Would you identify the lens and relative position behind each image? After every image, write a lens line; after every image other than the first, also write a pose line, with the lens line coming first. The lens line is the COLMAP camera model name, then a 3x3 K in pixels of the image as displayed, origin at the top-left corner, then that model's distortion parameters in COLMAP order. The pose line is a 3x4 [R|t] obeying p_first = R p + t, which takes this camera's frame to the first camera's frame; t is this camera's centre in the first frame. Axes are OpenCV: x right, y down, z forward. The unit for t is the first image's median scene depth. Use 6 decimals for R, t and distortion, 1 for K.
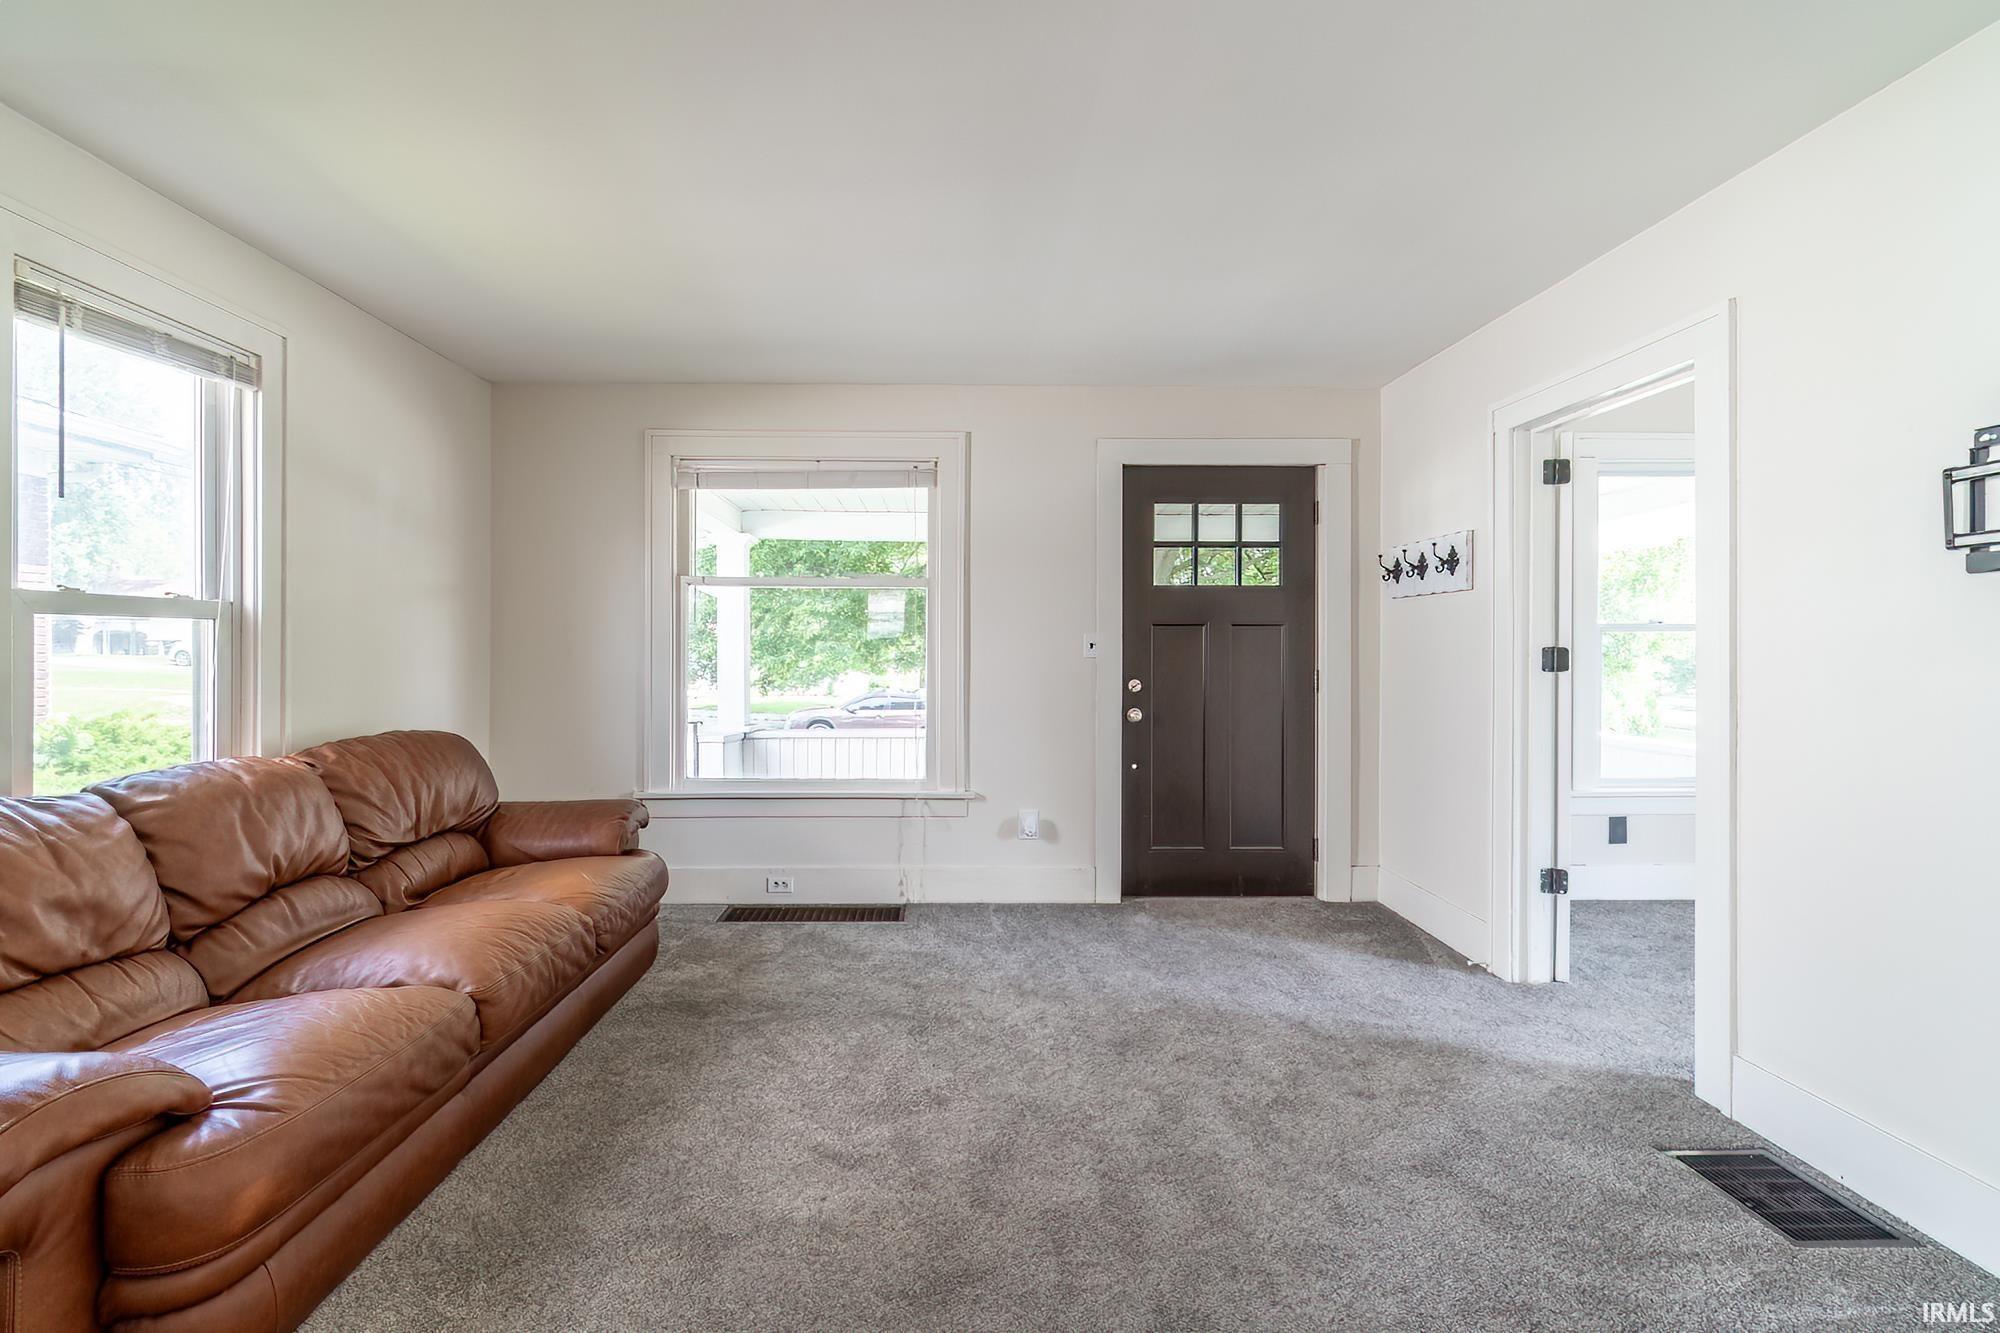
lens RADIAL K [[876.9, 0, 974.2], [0, 876.9, 654.4], [0, 0, 1]] dist [0.000228, -0.000178]
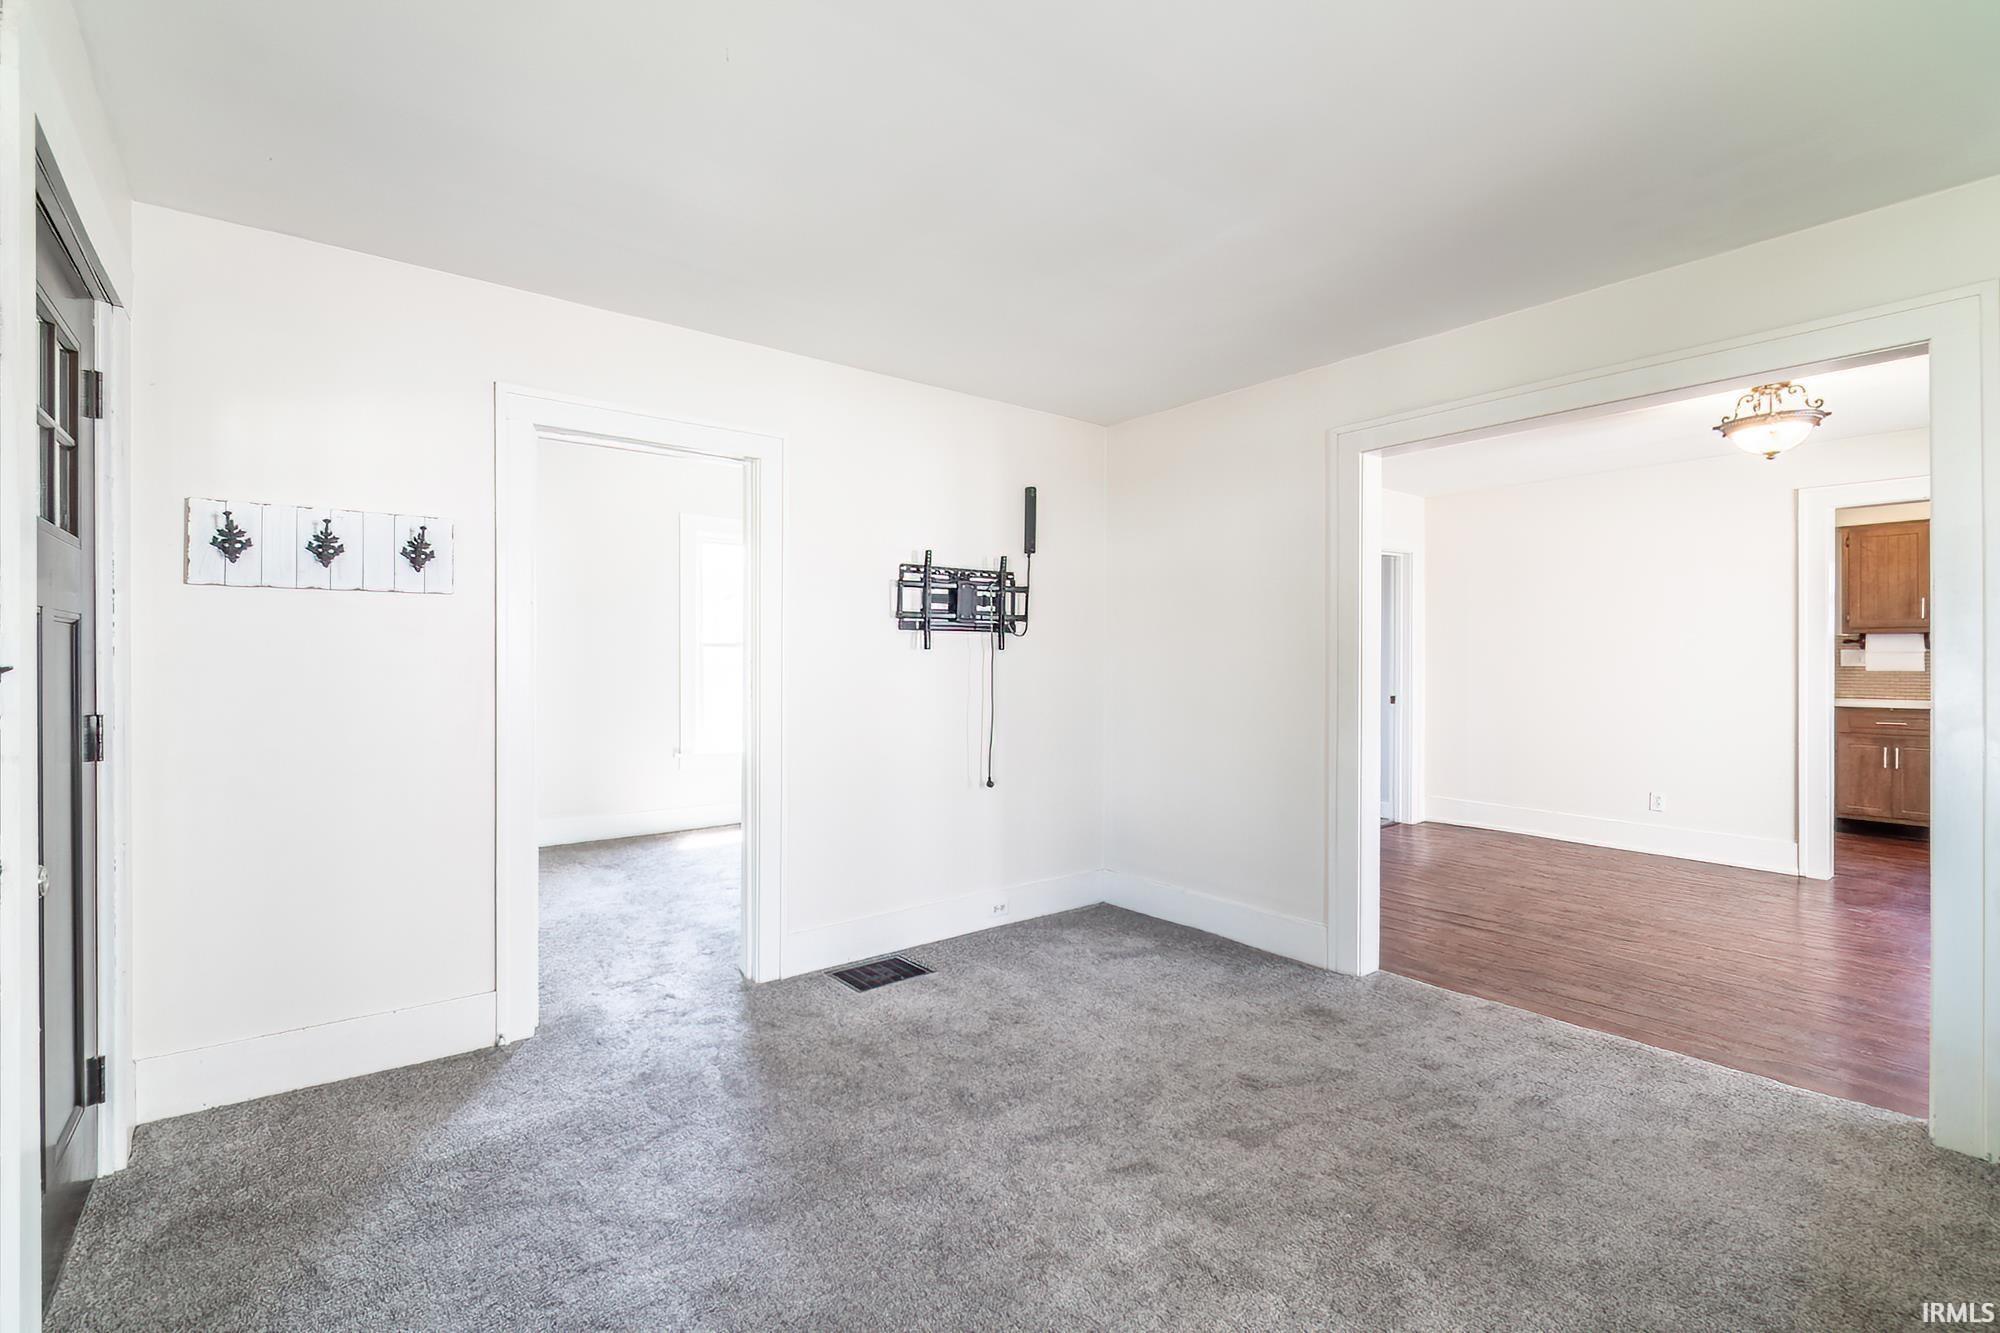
lens RADIAL K [[886.3, 0, 940.9], [0, 886.3, 651.7], [0, 0, 1]] dist [-0.000881, -0.000322]
pose [[-0.579924, 0.000753, 0.814670, -0.316837], [0.003126, 0.999994, 0.001300, -0.018376], [-0.814665, 0.003301, -0.579923, 0.999854]]
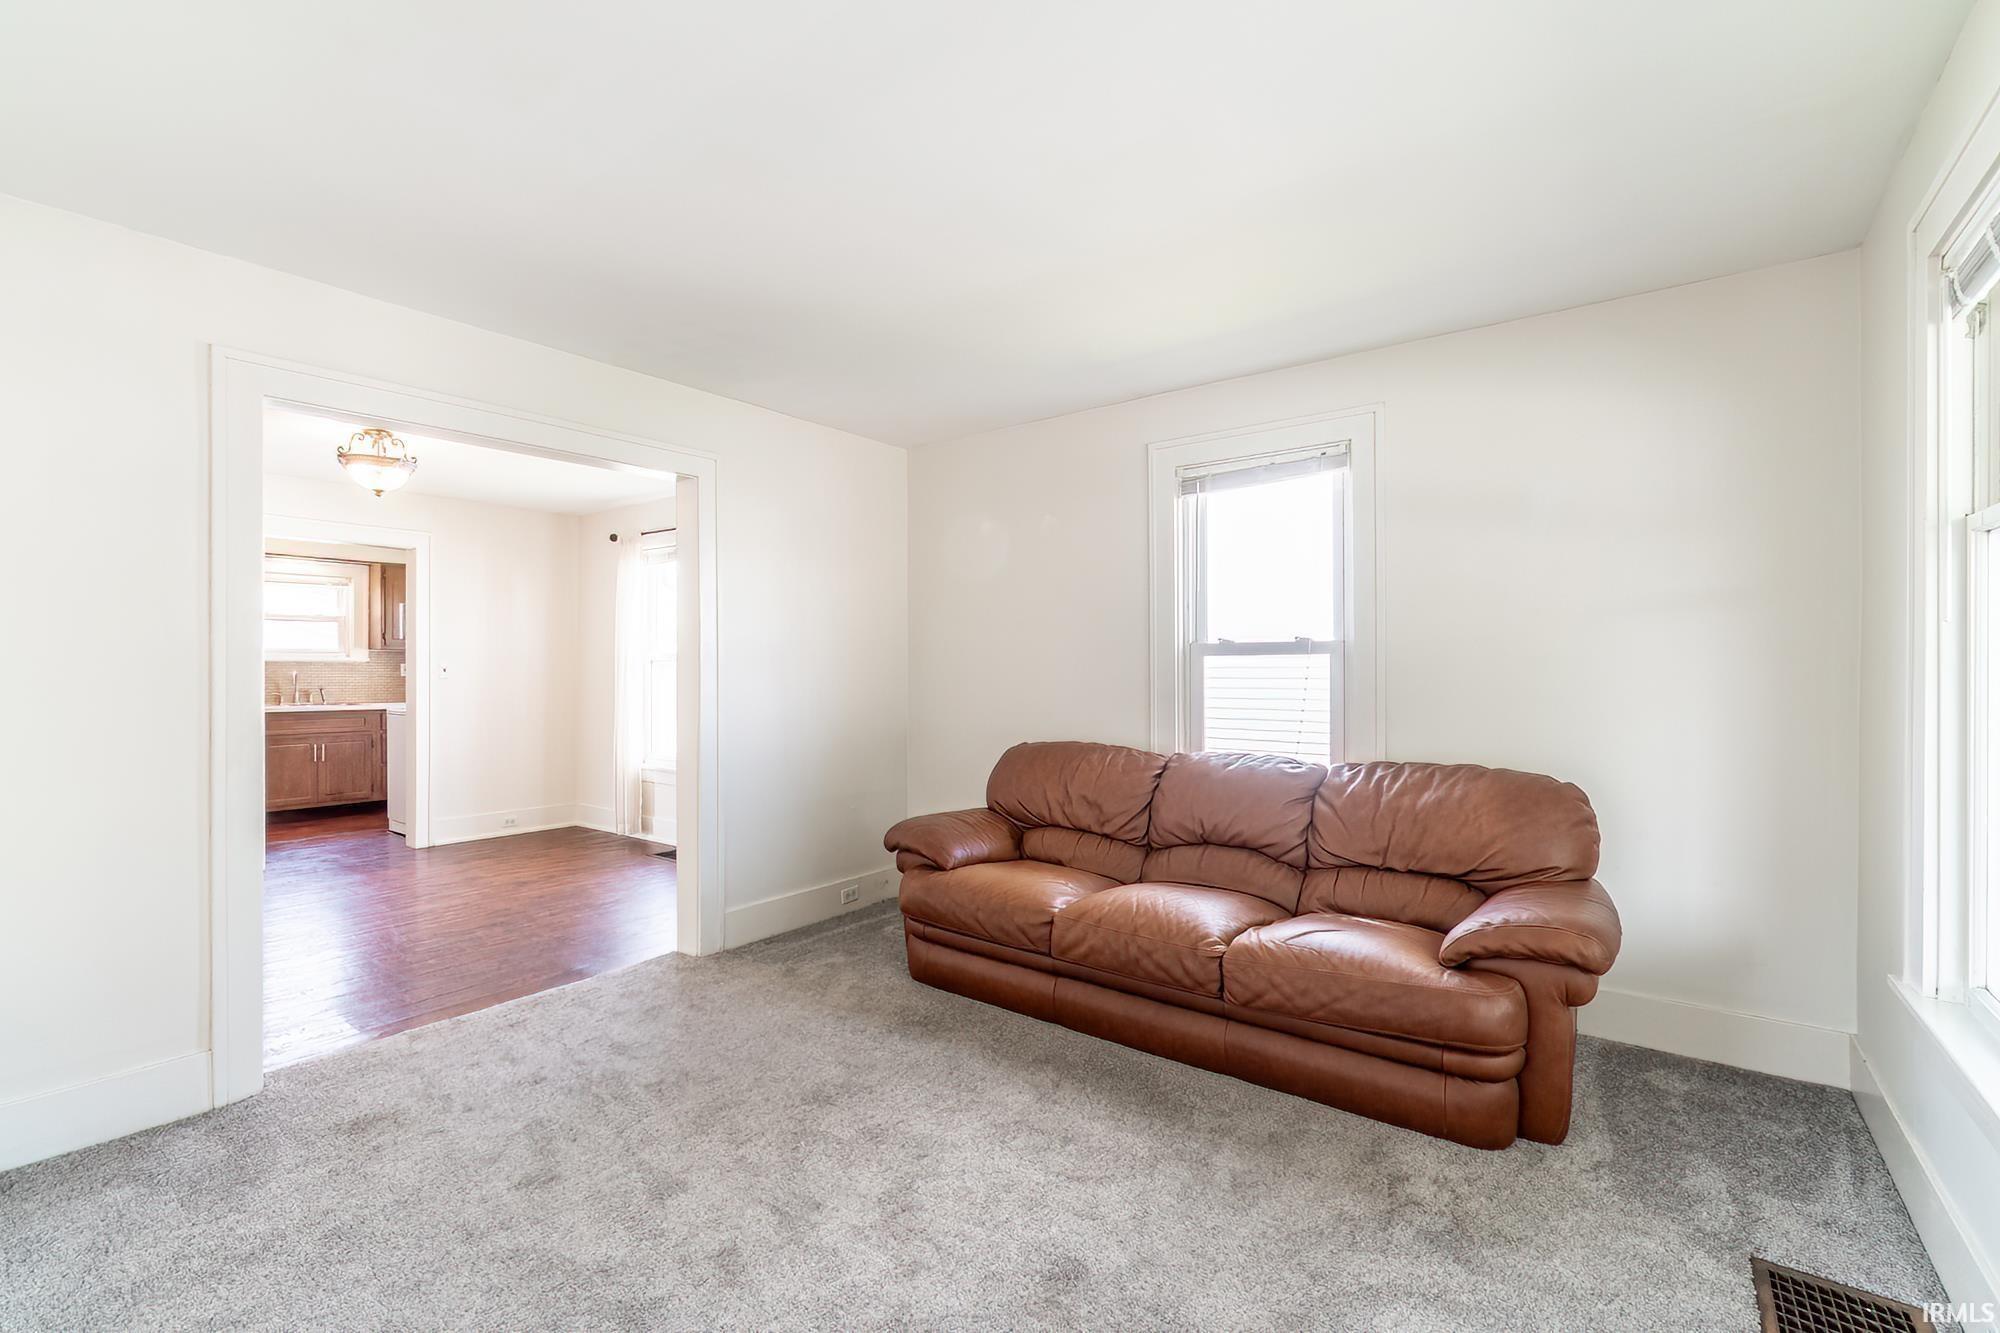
lens RADIAL K [[886.6, 0, 965.4], [0, 886.6, 670.9], [0, 0, 1]] dist [0.001318, 0.000304]
pose [[-0.636605, 0.001852, -0.771188, 0.354489], [-0.004263, 0.999973, 0.005920, -0.014276], [0.771178, 0.007056, -0.636580, 0.978248]]
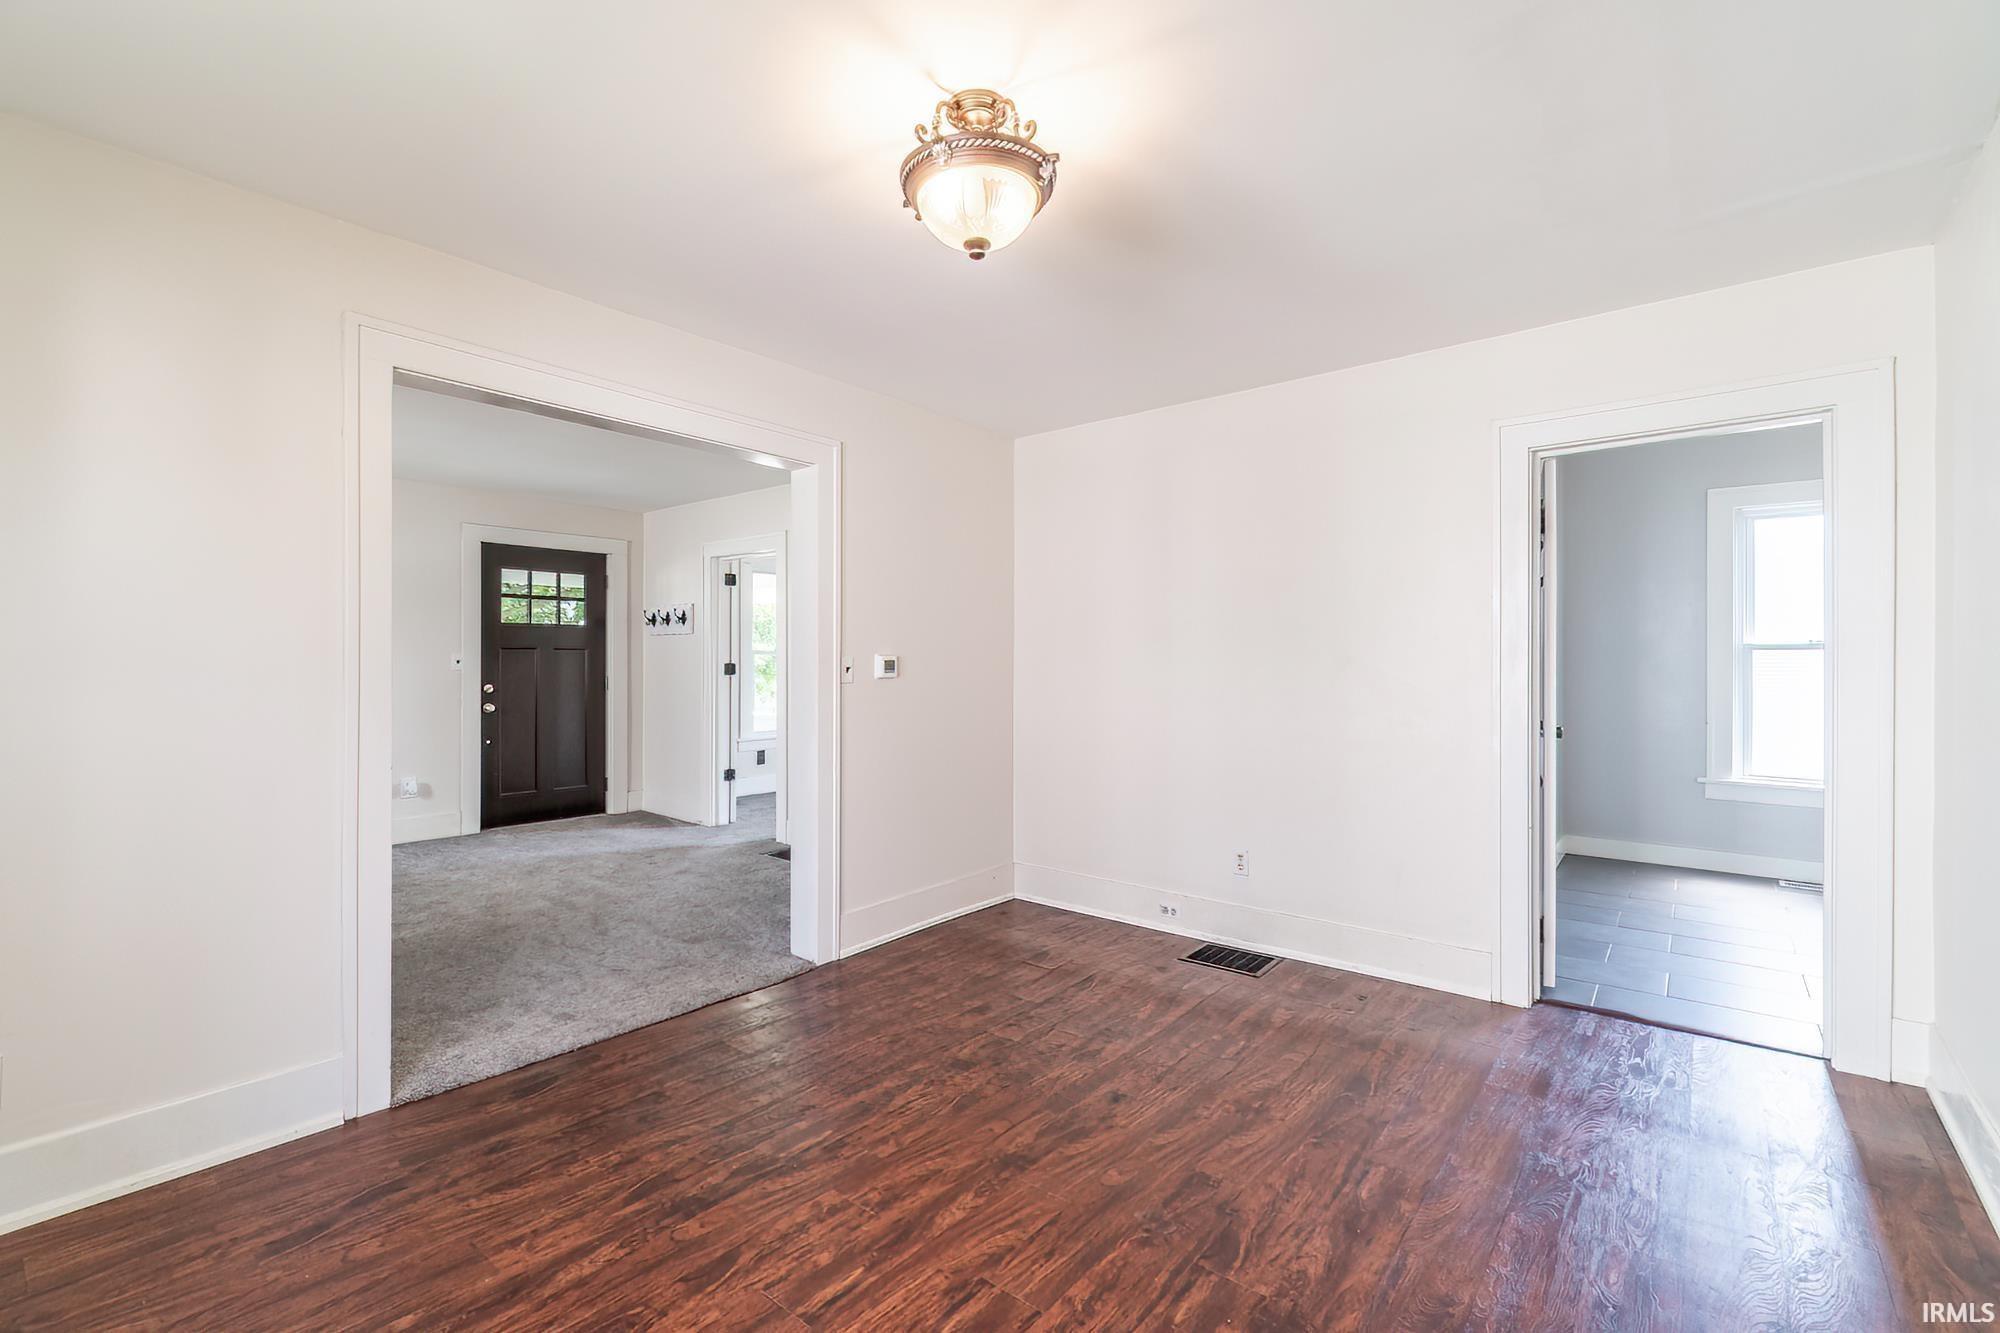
lens RADIAL K [[879.8, 0, 986.1], [0, 879.8, 657.0], [0, 0, 1]] dist [0.001673, 0.003081]
pose [[0.659040, 0.003079, 0.752102, -0.437021], [0.004462, 0.999958, -0.008004, -0.002585], [-0.752095, 0.008631, 0.658998, -0.717425]]
